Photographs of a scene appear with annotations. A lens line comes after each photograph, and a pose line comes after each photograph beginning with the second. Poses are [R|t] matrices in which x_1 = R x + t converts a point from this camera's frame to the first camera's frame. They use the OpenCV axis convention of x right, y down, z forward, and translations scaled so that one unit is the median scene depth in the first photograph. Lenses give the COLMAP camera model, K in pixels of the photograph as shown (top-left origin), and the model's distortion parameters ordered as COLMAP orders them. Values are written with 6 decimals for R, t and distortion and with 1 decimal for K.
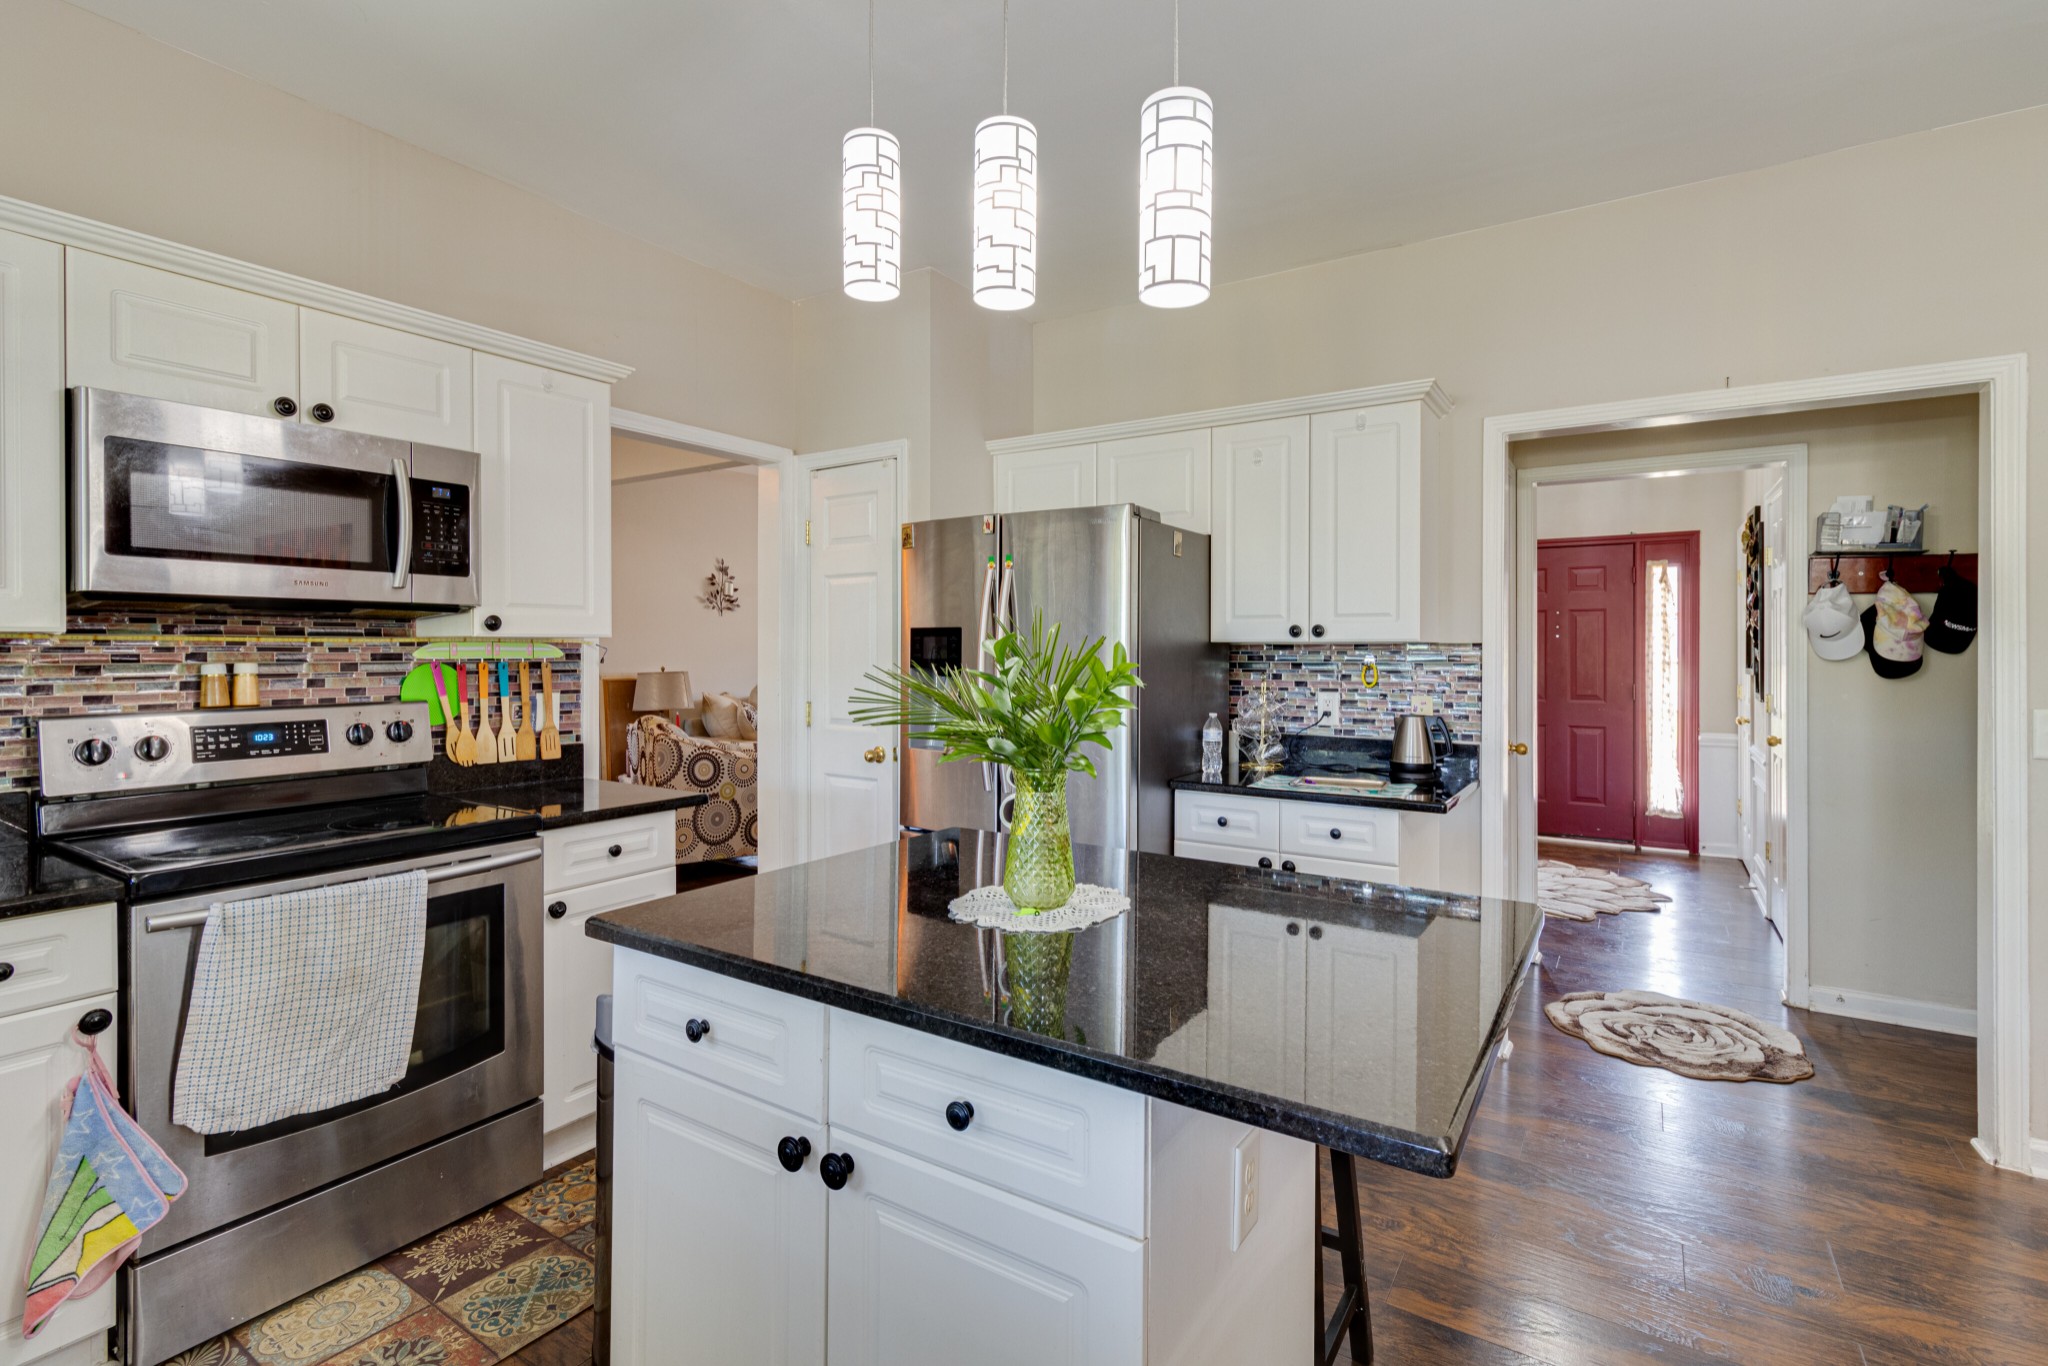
lens RADIAL K [[941.9, 0, 1030.0], [0, 941.9, 651.2], [0, 0, 1]] dist [-0.004175, -0.000598]
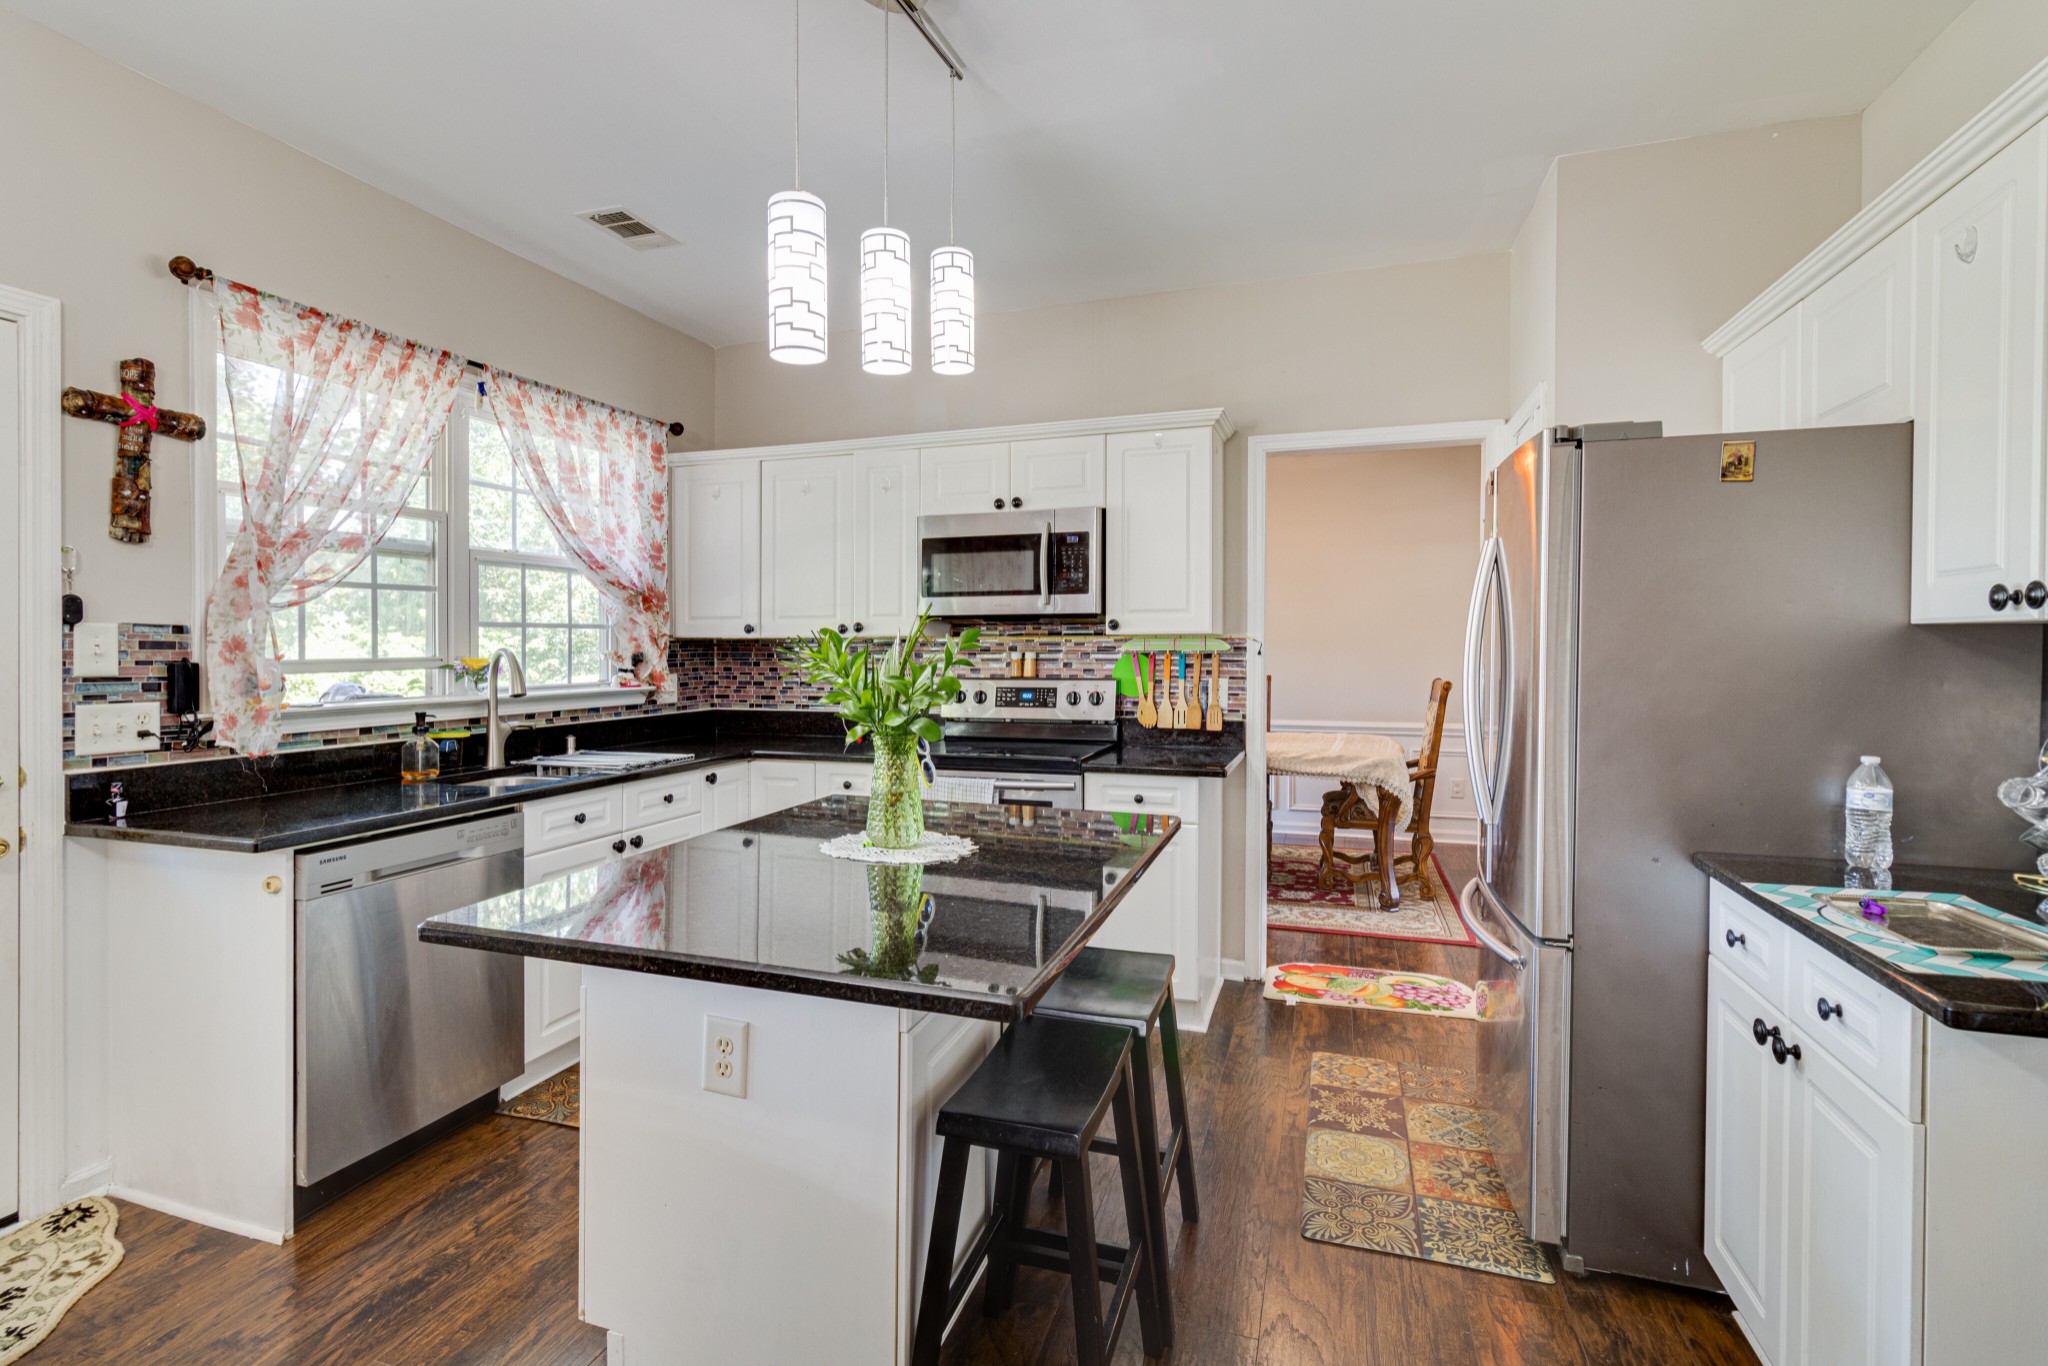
lens RADIAL K [[941.9, 0, 1023.8], [0, 941.9, 663.5], [0, 0, 1]] dist [-0.004175, -0.000598]
pose [[0.252654, 0.014736, -0.967445, 0.788585], [-0.000226, 0.999885, 0.015171, 0.006890], [0.967557, -0.003615, 0.252628, 0.529813]]
